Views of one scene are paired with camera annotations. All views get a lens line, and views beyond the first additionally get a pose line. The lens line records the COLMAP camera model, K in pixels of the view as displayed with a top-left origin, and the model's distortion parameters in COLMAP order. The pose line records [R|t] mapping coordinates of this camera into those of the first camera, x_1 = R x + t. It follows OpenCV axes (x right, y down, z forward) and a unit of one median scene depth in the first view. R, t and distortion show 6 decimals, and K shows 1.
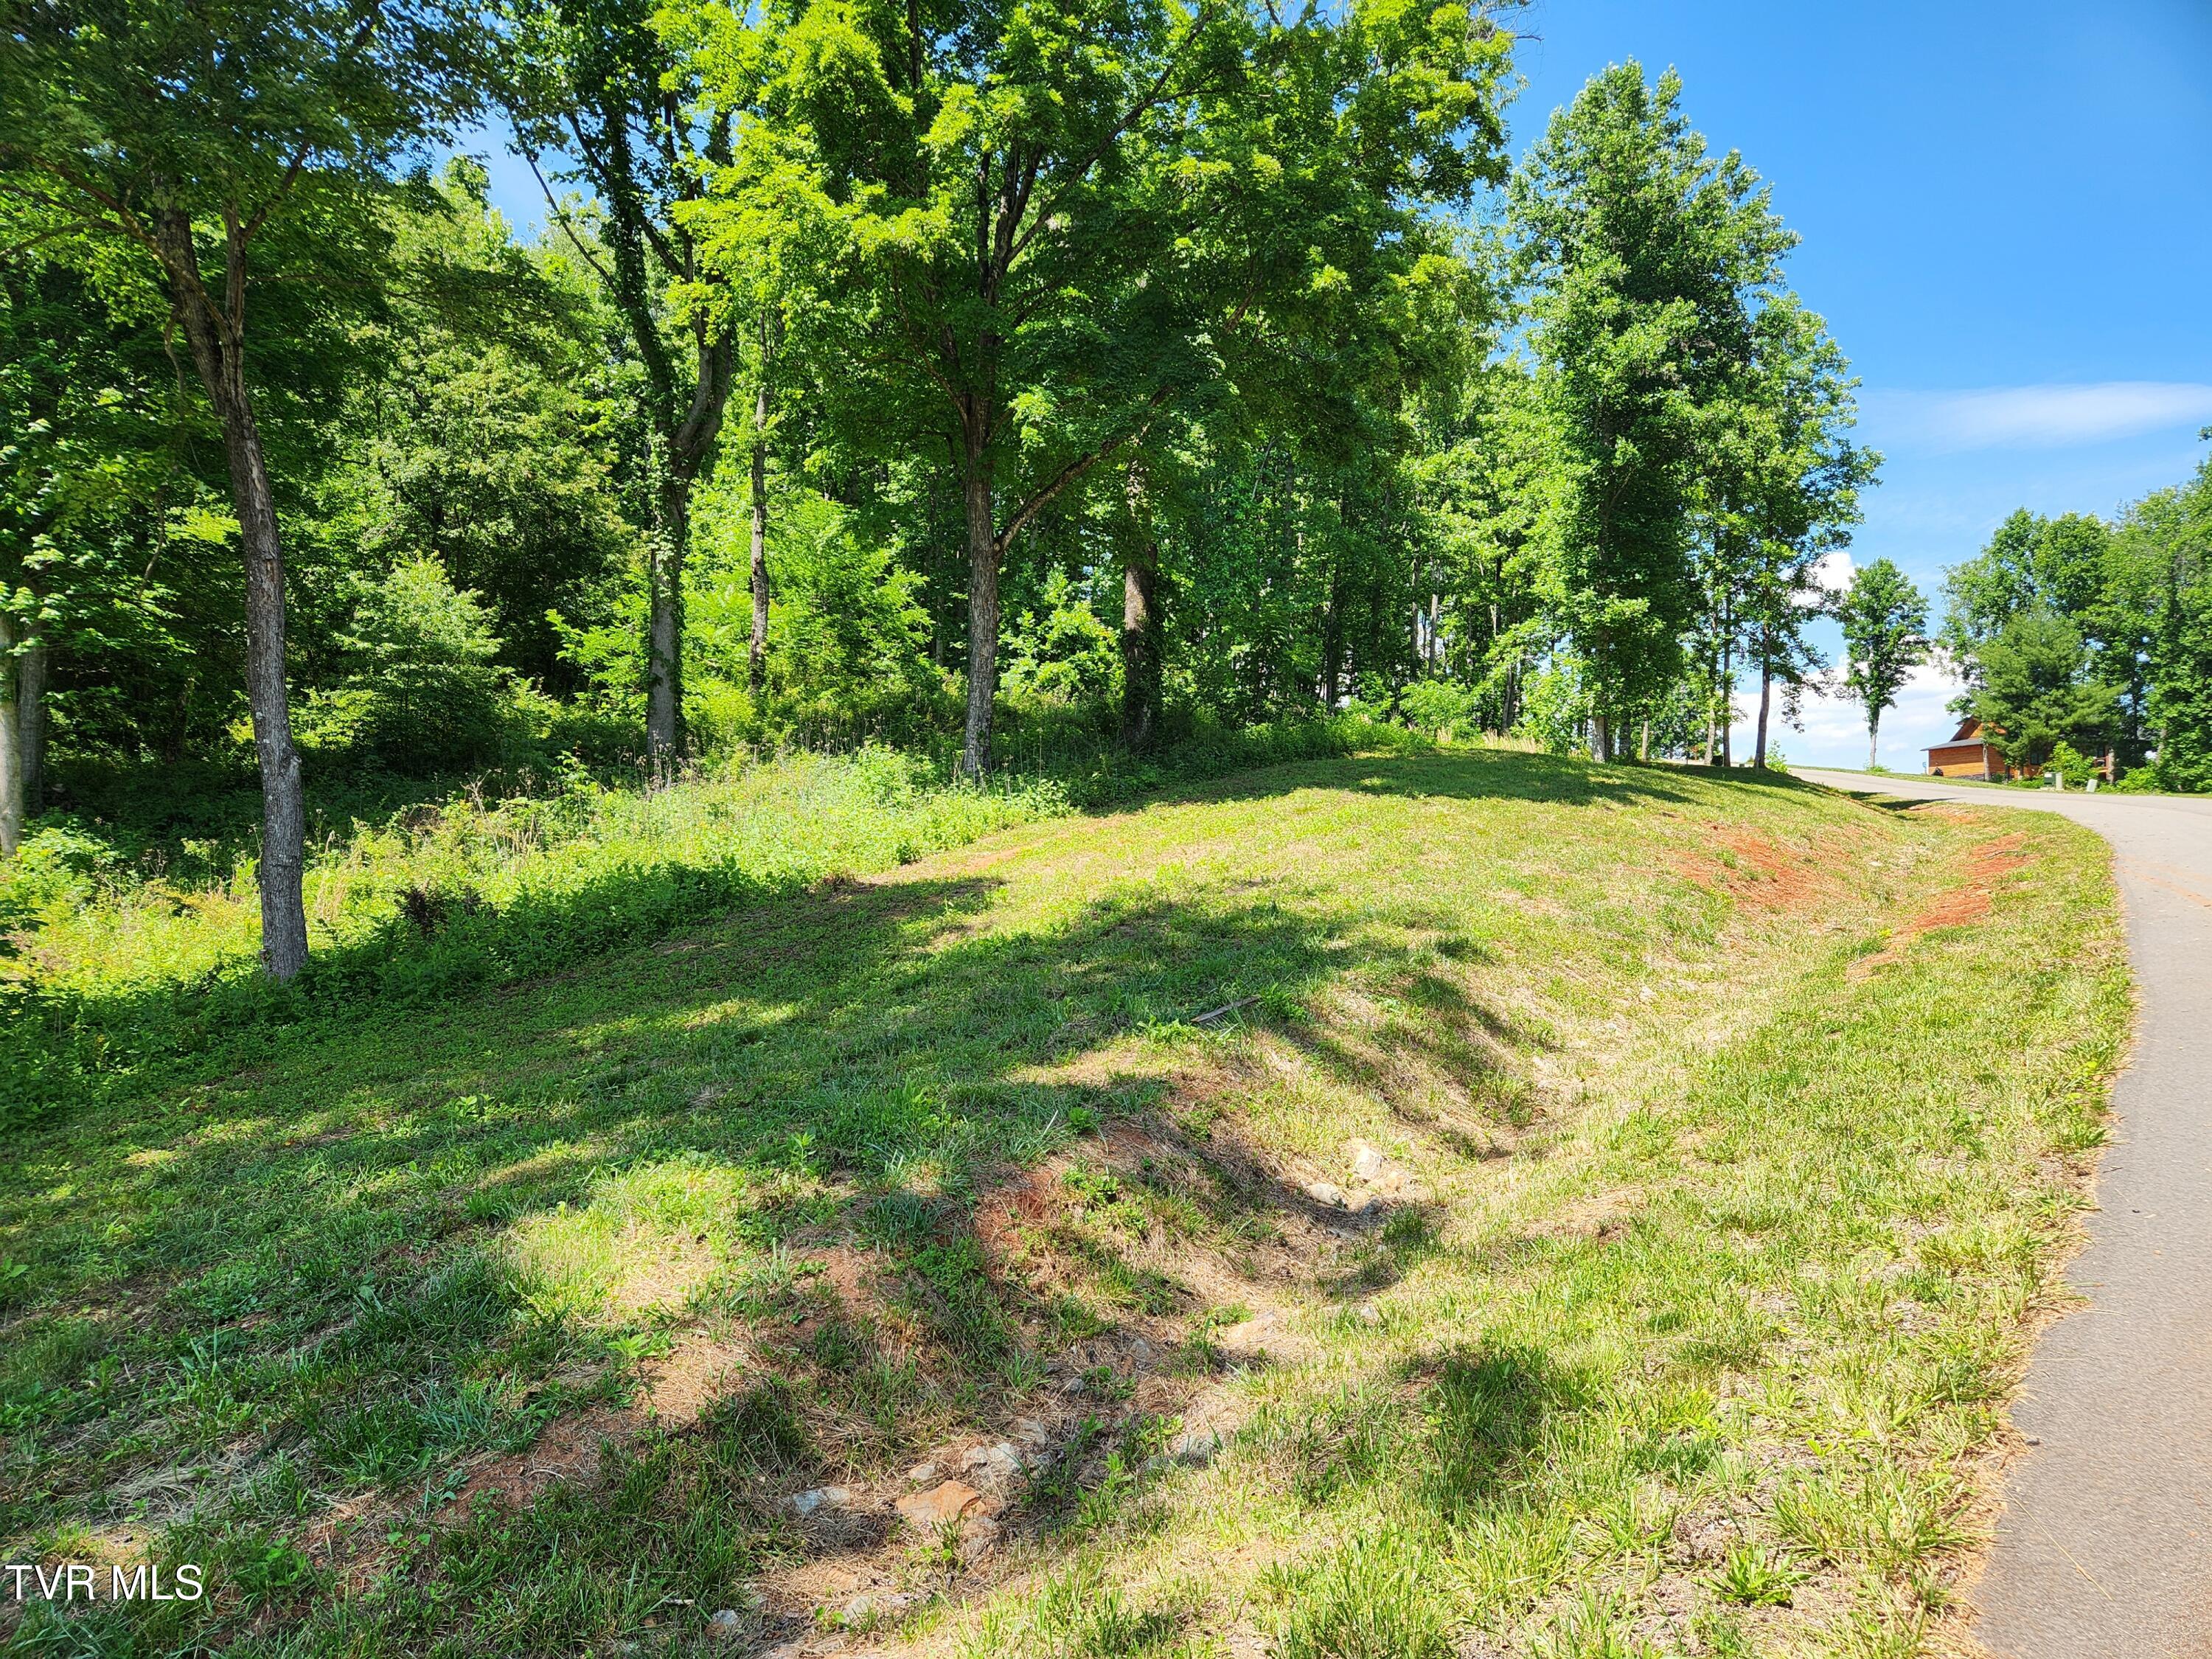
lens RADIAL K [[1505.7, 0, 1075.1], [0, 1505.7, 844.6], [0, 0, 1]] dist [0.112376, -0.046554]
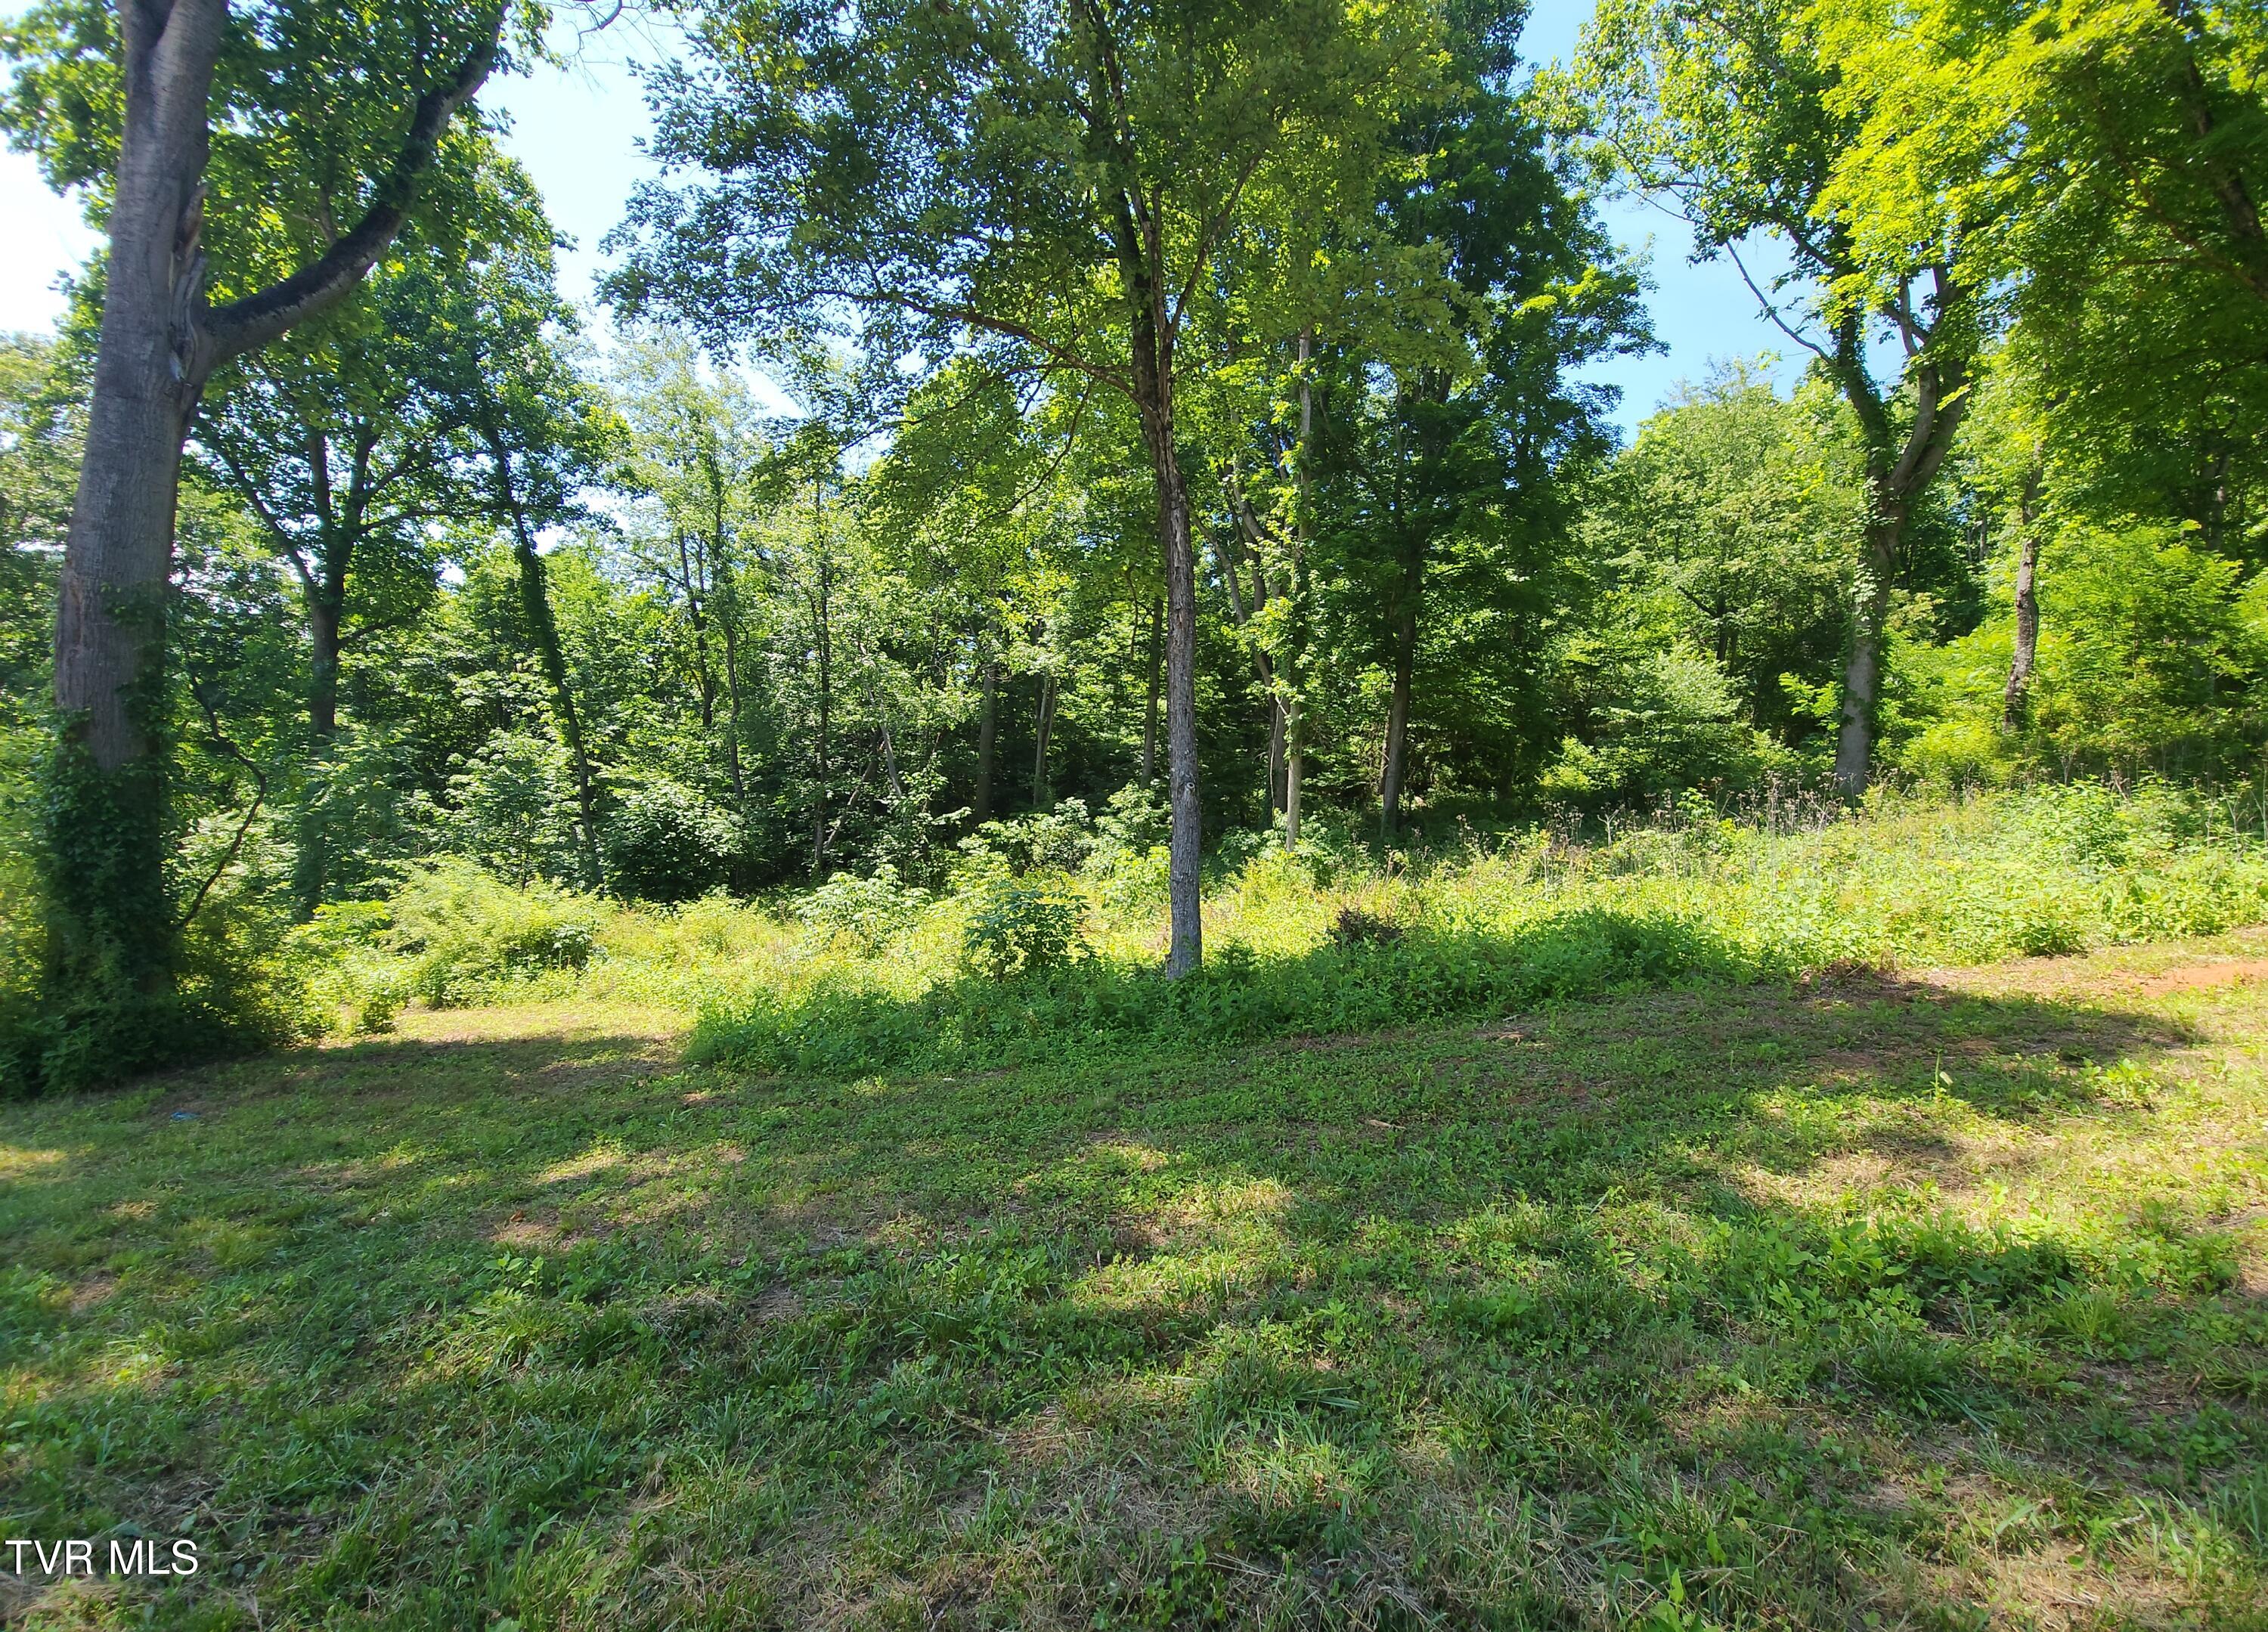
lens RADIAL K [[907.2, 0, 1167.2], [0, 907.2, 818.4], [0, 0, 1]] dist [0.003653, -0.000644]
pose [[0.512990, 0.031358, -0.857822, 0.009580], [-0.063916, 0.997954, -0.001742, -0.008487], [0.856012, 0.055722, 0.513944, 0.192311]]
